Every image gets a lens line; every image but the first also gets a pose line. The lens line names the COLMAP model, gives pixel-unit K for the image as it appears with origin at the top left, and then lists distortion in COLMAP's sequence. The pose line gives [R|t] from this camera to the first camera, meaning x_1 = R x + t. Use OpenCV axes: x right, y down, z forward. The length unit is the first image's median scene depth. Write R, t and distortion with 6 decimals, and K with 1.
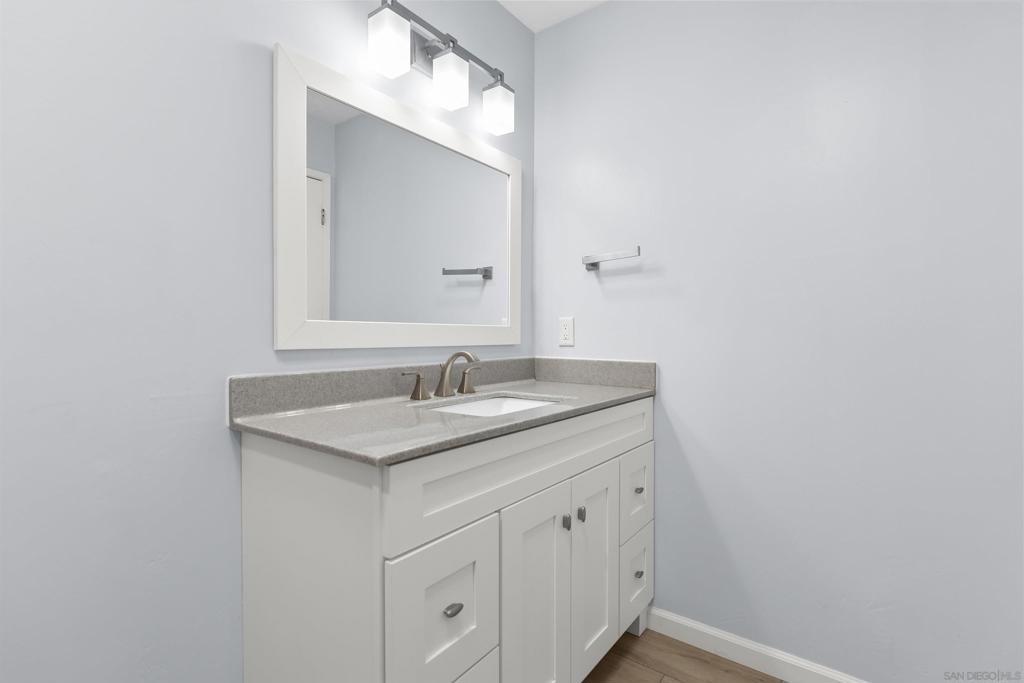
lens RADIAL K [[490.1, 0, 512.8], [0, 490.1, 343.6], [0, 0, 1]] dist [0.021782, -0.000122]
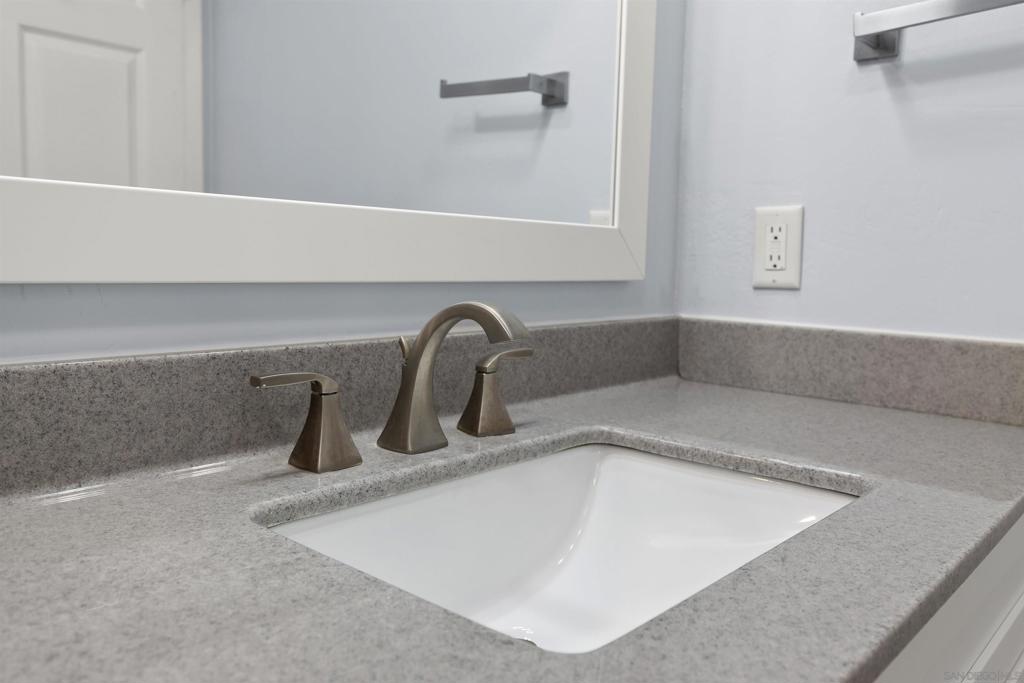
lens RADIAL K [[814.1, 0, 509.2], [0, 814.1, 342.8], [0, 0, 1]] dist [-0.038633, -0.000591]
pose [[0.995752, 0.030273, -0.086959, -0.031852], [-0.023015, 0.996260, 0.083290, -0.000474], [0.089155, -0.080935, 0.992724, 0.433032]]
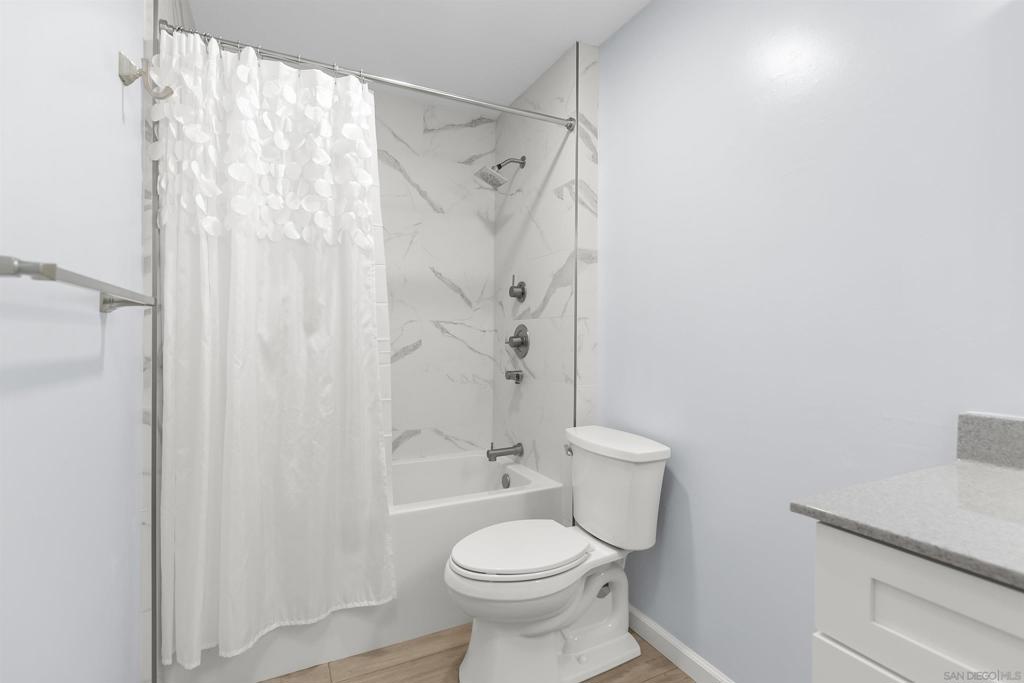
lens RADIAL K [[490.1, 0, 512.8], [0, 490.1, 338.4], [0, 0, 1]] dist [0.021782, -0.000122]
pose [[-0.450841, 0.002571, -0.892601, 0.605140], [-0.016230, 0.999807, 0.011077, -0.062756], [0.892457, 0.019481, -0.450712, 0.694762]]
